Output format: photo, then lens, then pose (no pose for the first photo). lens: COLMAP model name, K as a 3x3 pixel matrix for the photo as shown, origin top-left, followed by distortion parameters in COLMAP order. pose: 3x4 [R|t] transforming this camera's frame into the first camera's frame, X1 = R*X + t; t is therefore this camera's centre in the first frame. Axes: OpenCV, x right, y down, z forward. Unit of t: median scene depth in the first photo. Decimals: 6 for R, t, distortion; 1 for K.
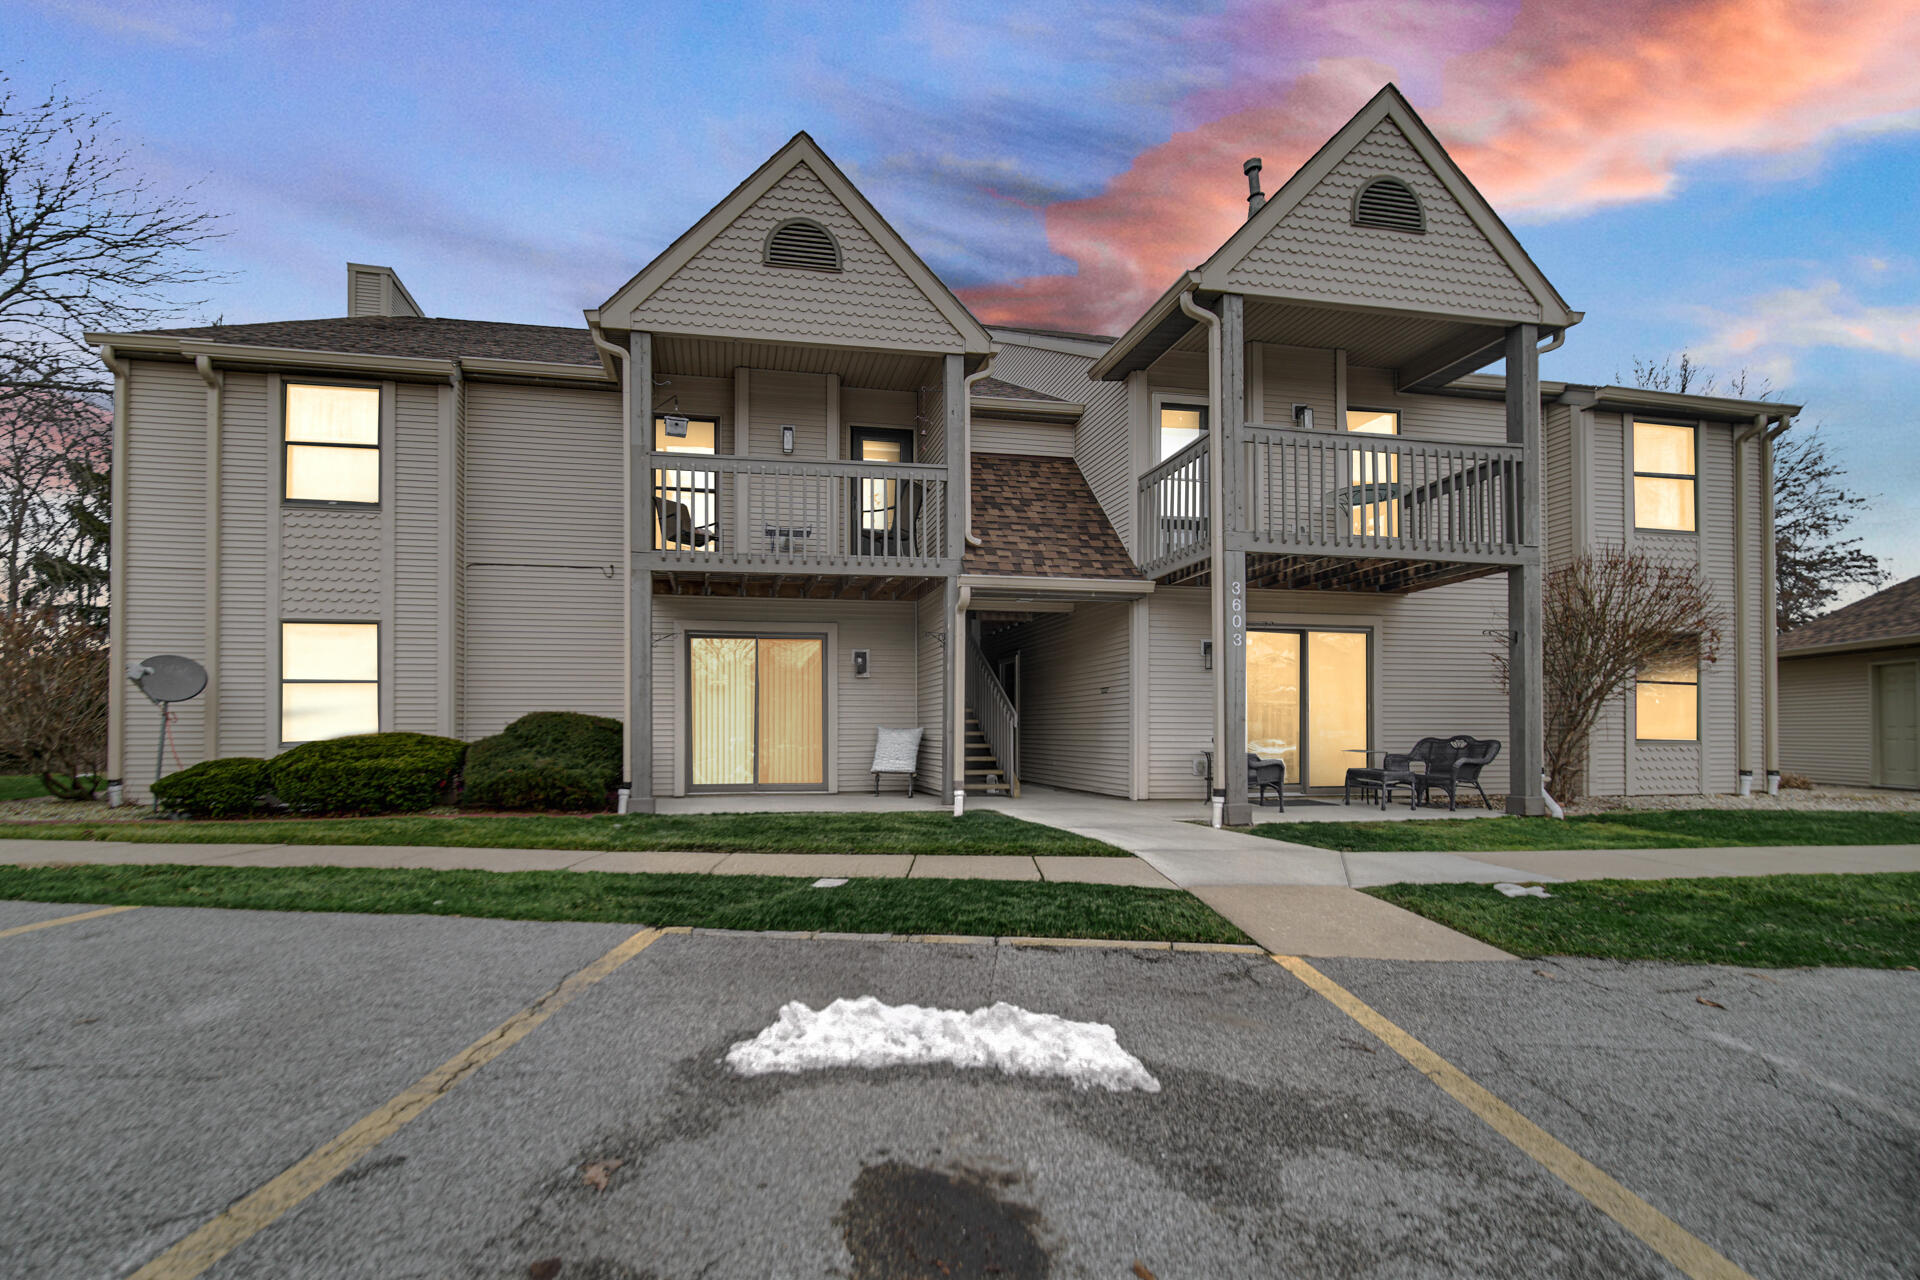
lens RADIAL K [[811.3, 0, 958.8], [0, 811.3, 655.8], [0, 0, 1]] dist [-0.002042, -0.000982]
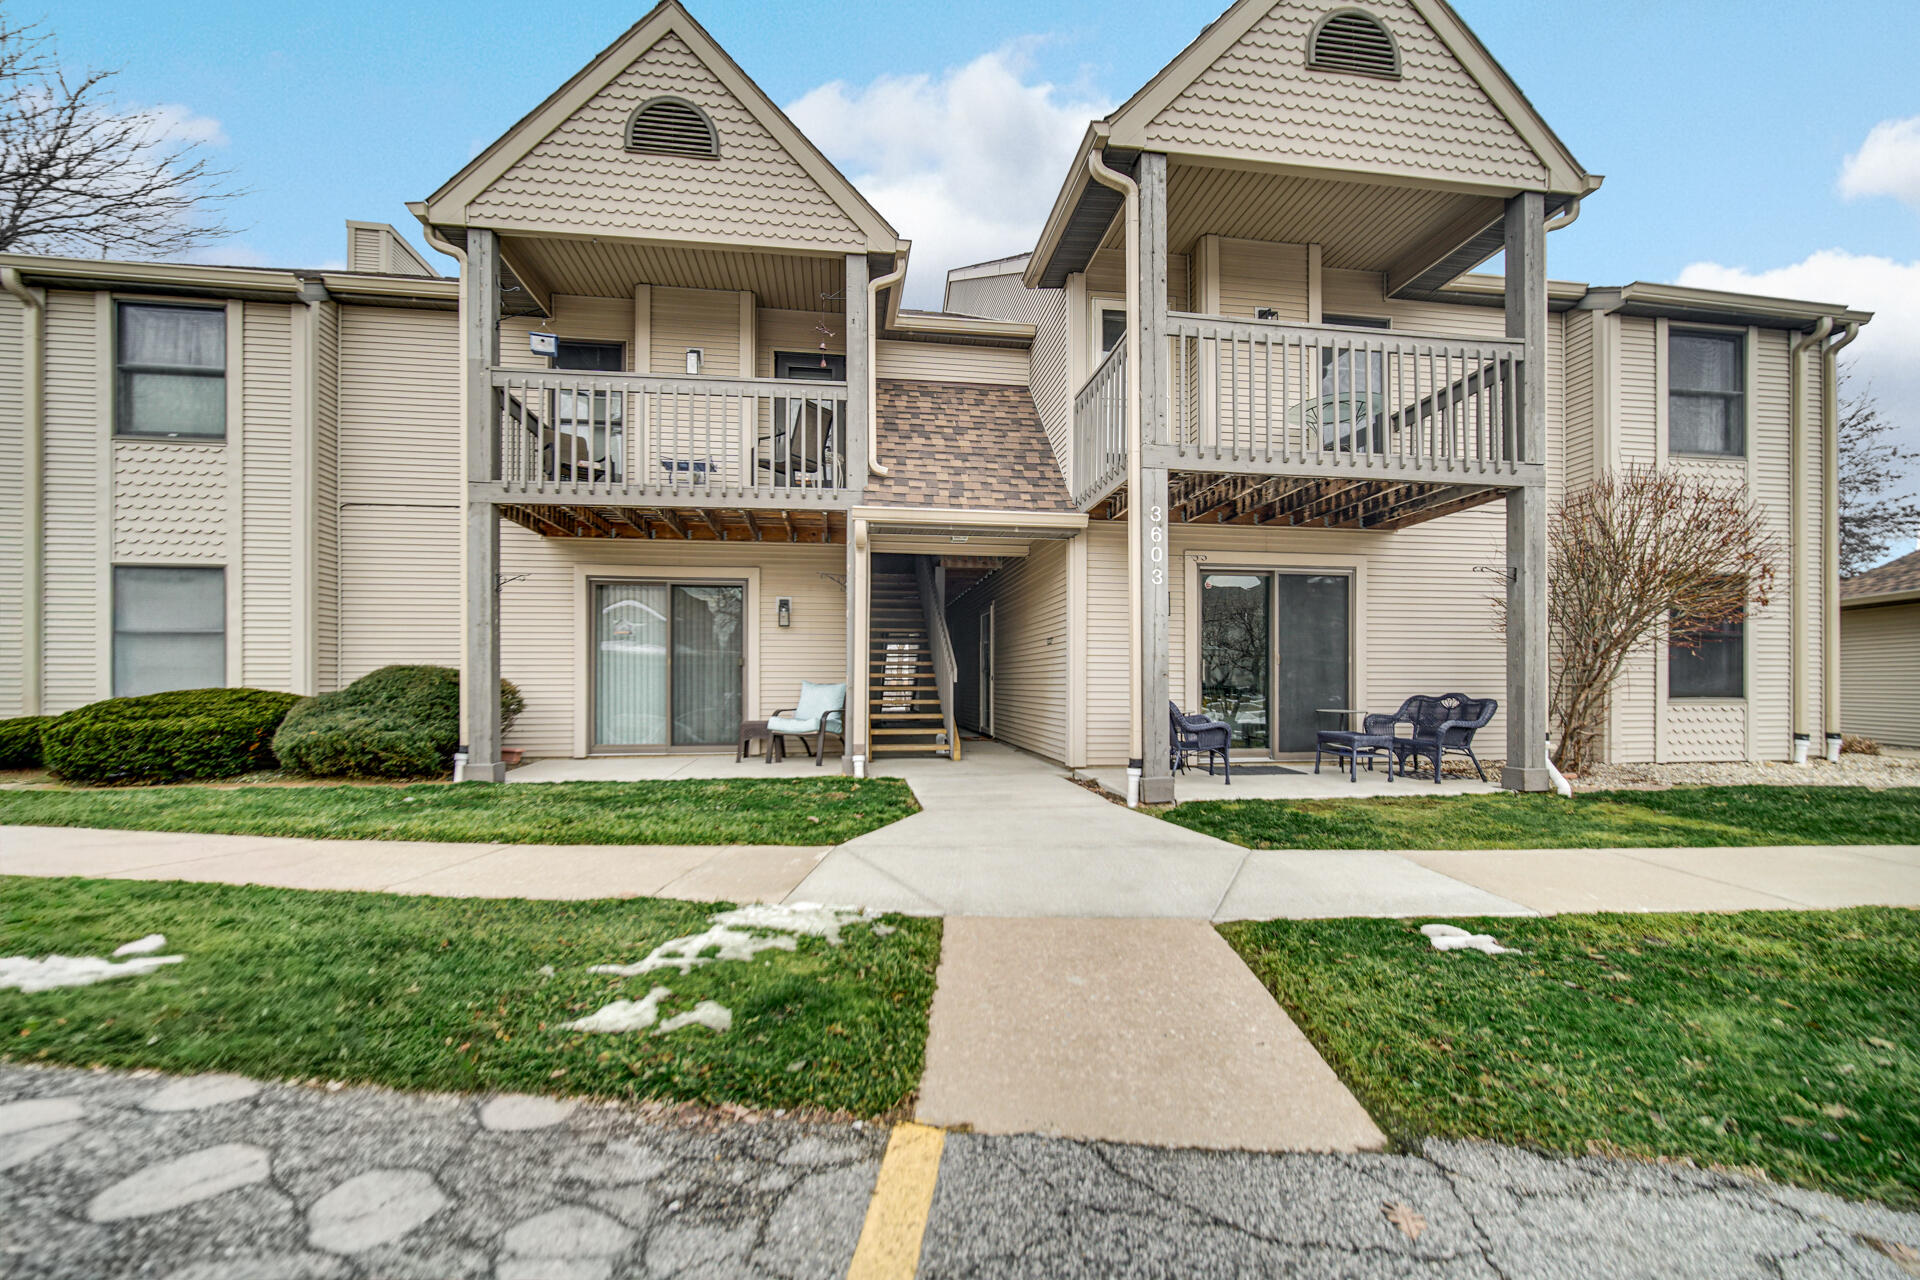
lens RADIAL K [[783.9, 0, 962.3], [0, 783.9, 621.3], [0, 0, 1]] dist [-0.003638, 0.000601]
pose [[0.998986, -0.002566, -0.044949, 0.159816], [0.003105, 0.999924, 0.011916, 0.013007], [0.044915, -0.012044, 0.998918, 0.176582]]
